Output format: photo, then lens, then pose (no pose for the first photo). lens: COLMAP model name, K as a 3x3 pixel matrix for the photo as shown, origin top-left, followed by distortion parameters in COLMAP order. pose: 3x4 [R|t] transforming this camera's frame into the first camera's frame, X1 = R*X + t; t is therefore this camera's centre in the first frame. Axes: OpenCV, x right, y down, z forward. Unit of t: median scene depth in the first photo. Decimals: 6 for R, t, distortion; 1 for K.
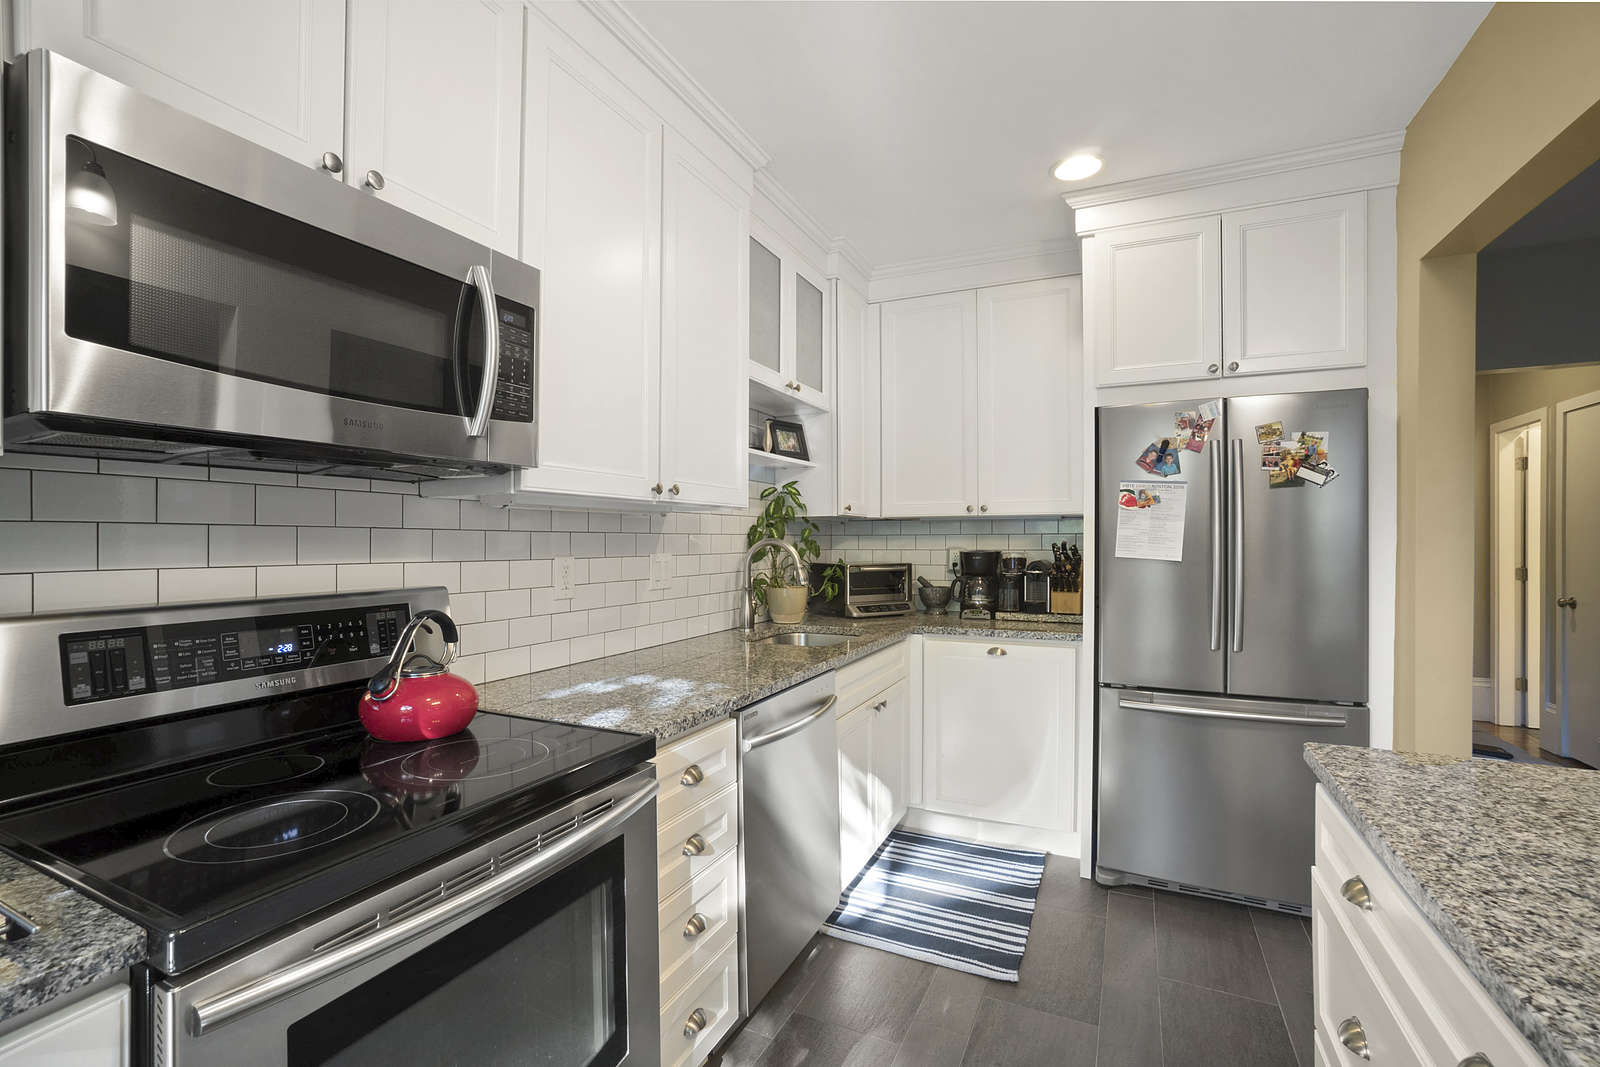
lens RADIAL K [[699.7, 0, 800.0], [0, 699.7, 533.5], [0, 0, 1]] dist [-0.039718, 0.007396]
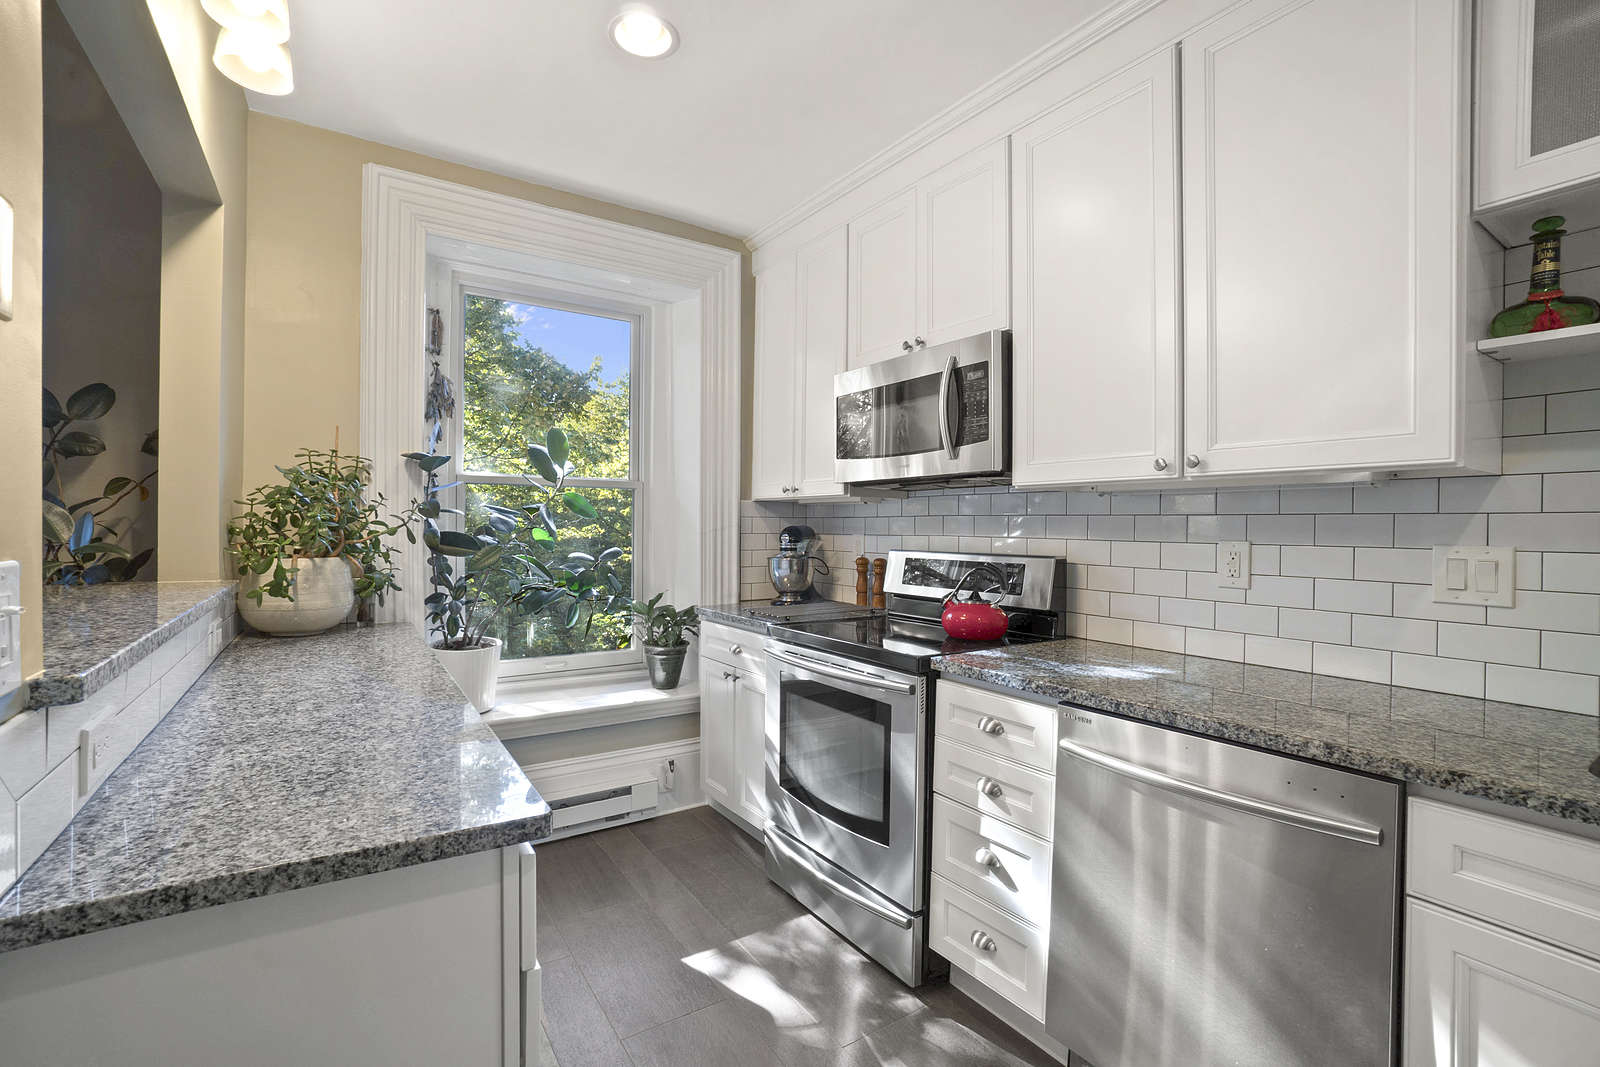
lens RADIAL K [[724.9, 0, 763.7], [0, 724.9, 543.3], [0, 0, 1]] dist [-0.041005, 0.018989]
pose [[-0.557653, 0.018392, -0.829870, 1.215698], [0.003232, 0.999795, 0.019986, 0.024057], [0.830068, 0.008463, -0.557598, 1.584432]]
